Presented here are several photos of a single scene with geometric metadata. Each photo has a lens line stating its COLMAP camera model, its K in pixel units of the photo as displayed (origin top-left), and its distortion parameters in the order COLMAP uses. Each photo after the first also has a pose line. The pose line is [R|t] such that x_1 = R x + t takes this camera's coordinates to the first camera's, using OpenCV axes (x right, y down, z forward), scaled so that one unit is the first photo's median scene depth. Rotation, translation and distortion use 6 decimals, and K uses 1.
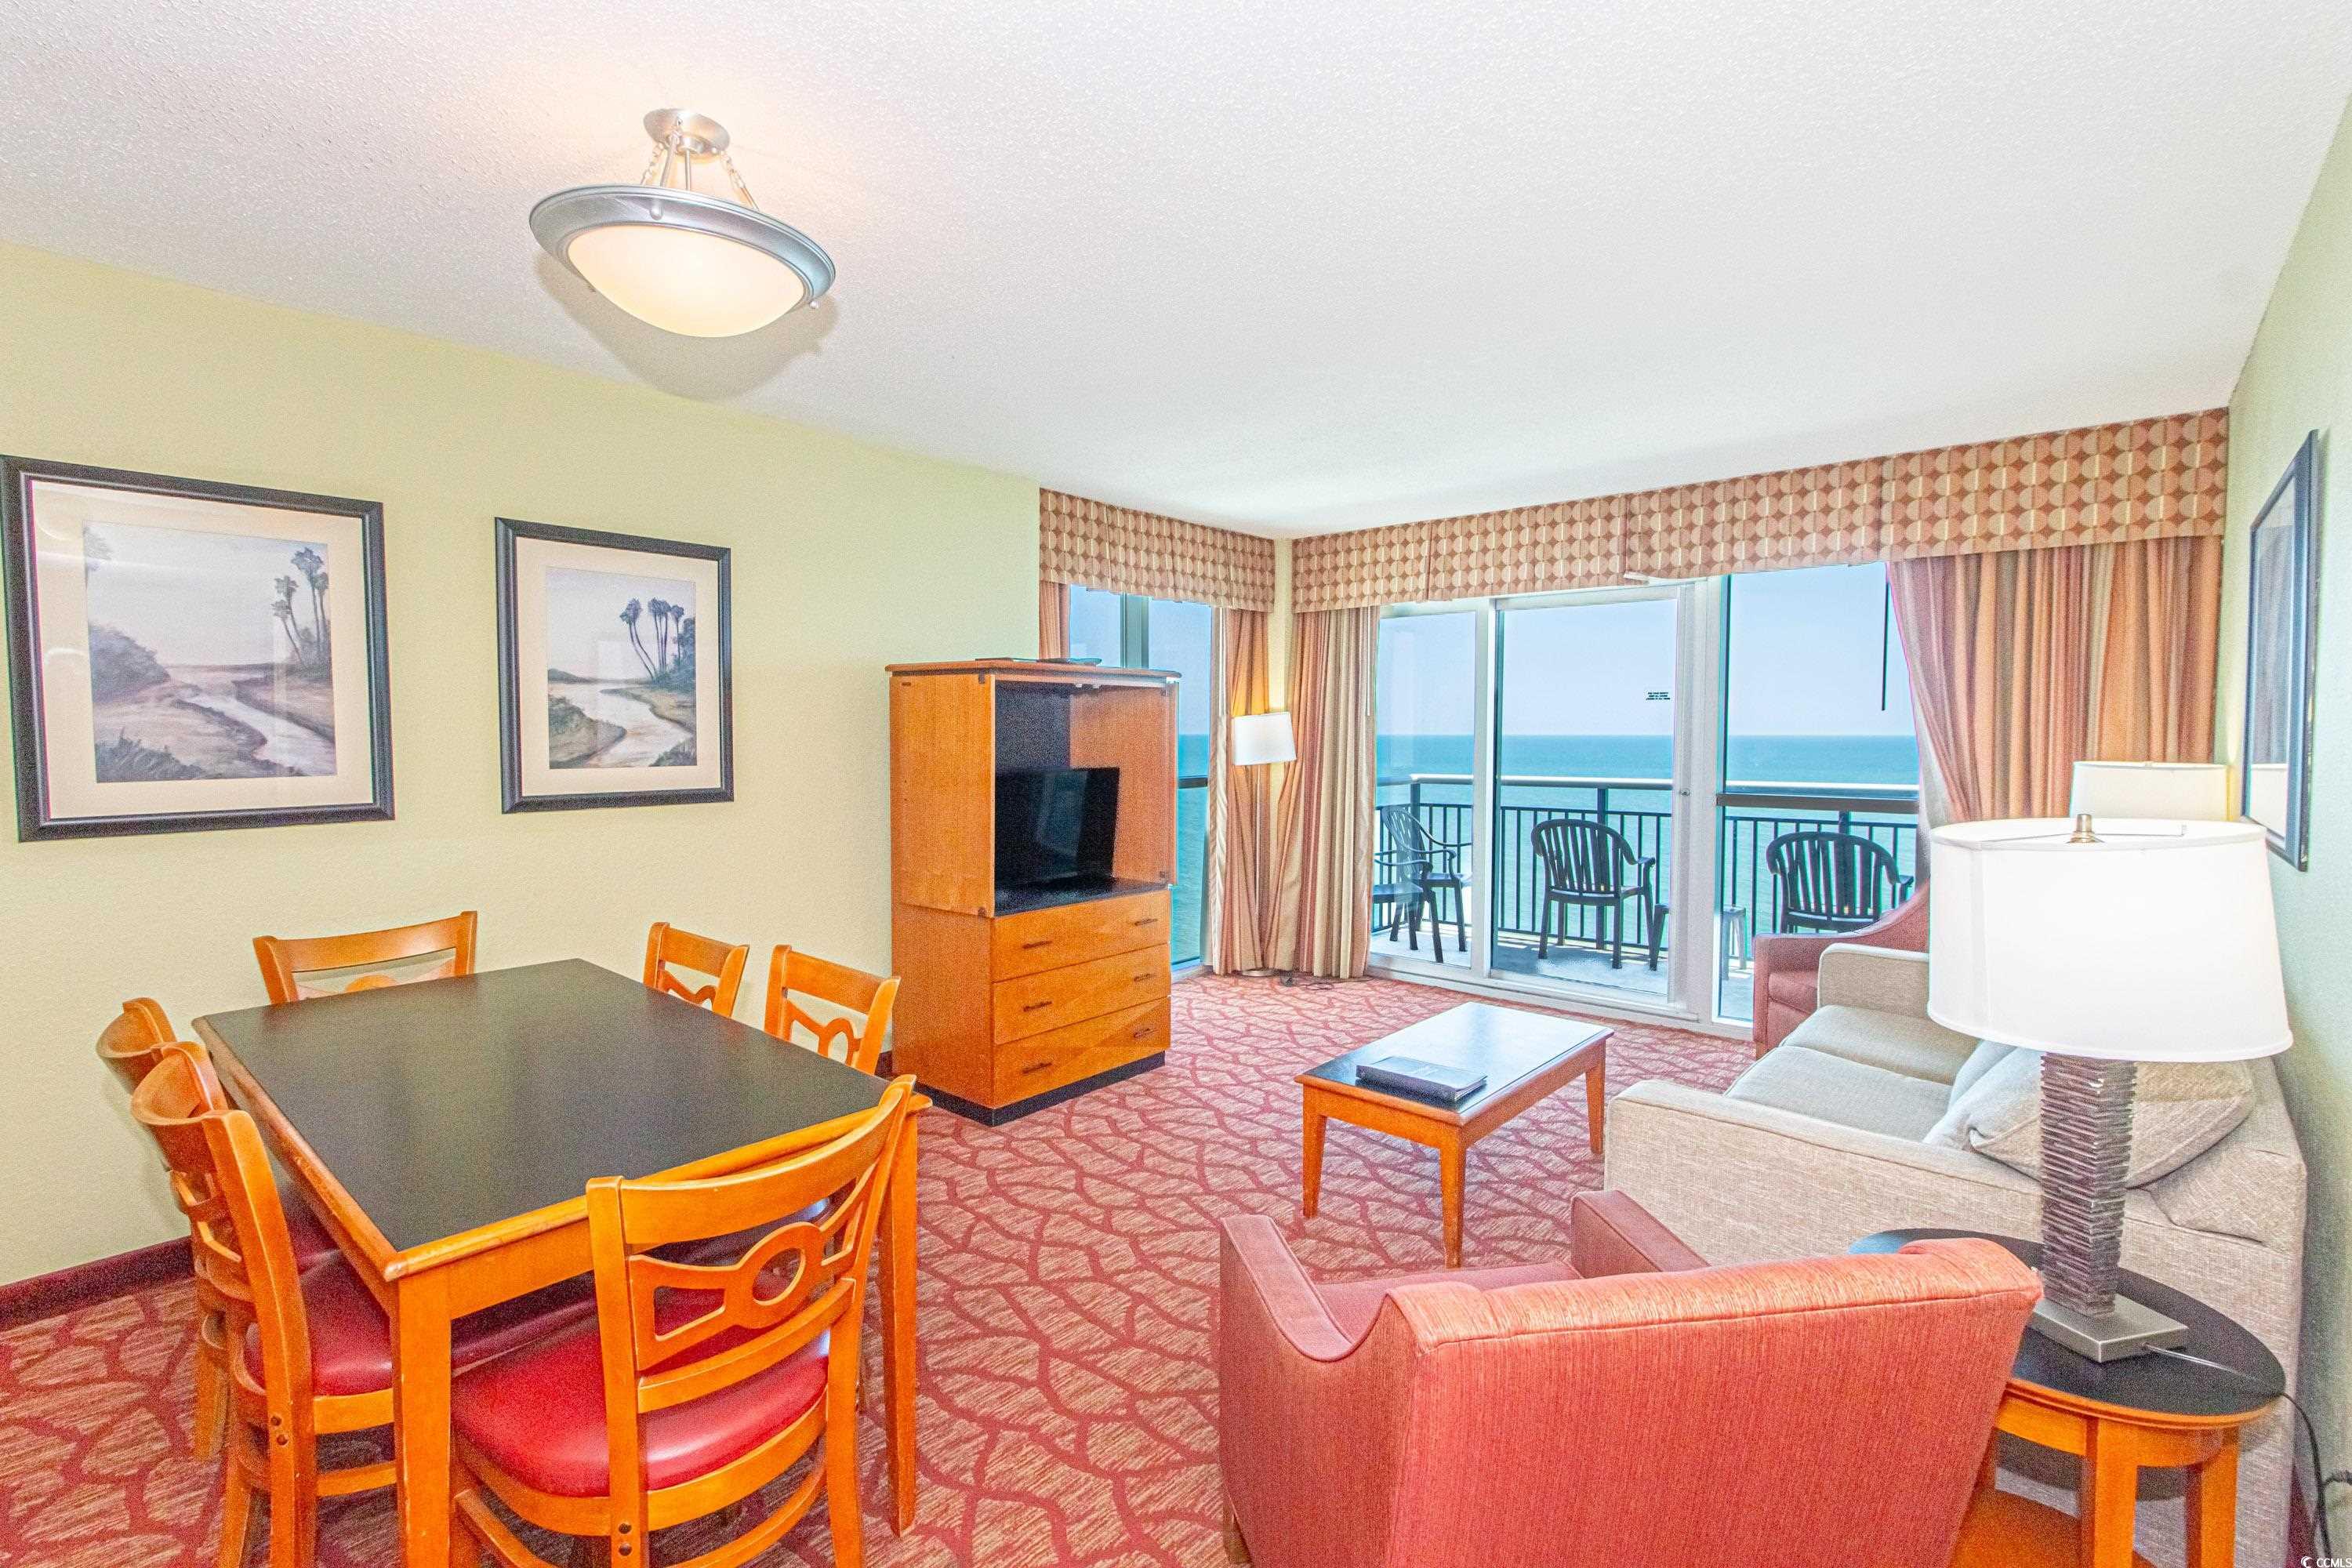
lens RADIAL K [[1081.9, 0, 1183.7], [0, 1081.9, 773.1], [0, 0, 1]] dist [0.008536, -0.000782]
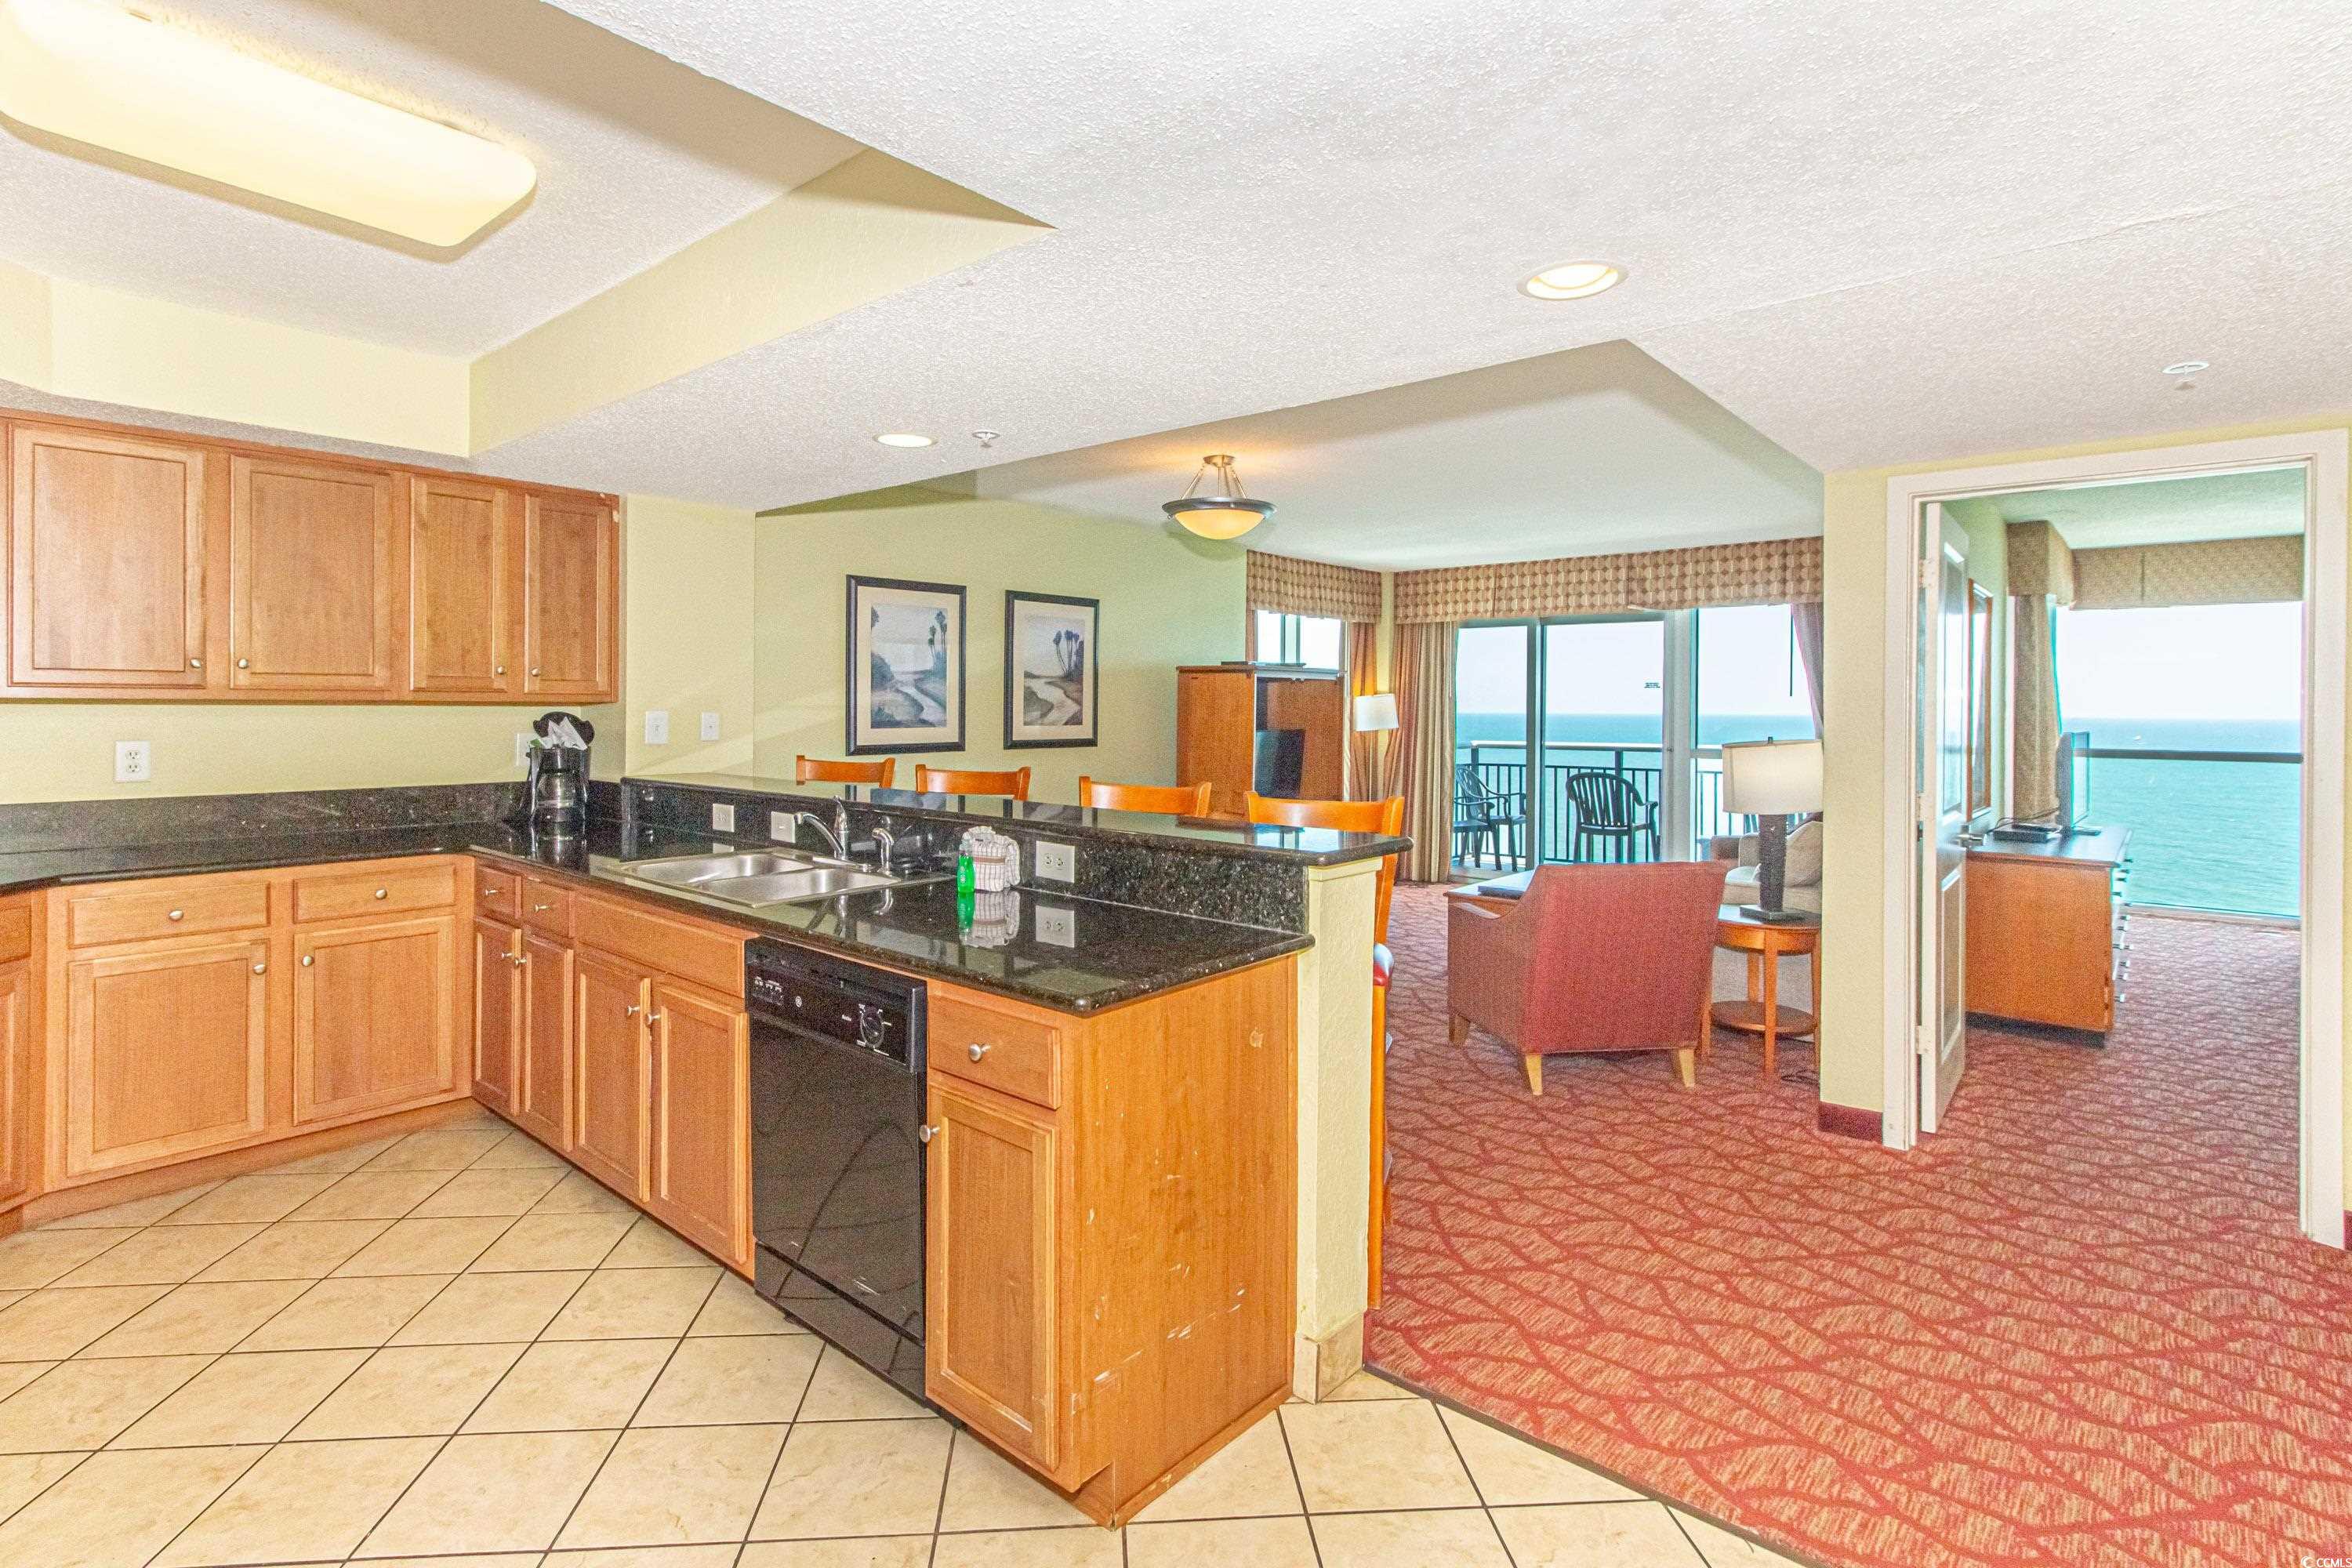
lens RADIAL K [[1138.9, 0, 1149.9], [0, 1138.9, 705.6], [0, 0, 1]] dist [0.010814, -0.000193]
pose [[0.999485, 0.004742, -0.031727, -0.216260], [-0.006042, 0.999141, -0.040999, 0.027628], [0.031505, 0.041170, 0.998655, -0.624974]]
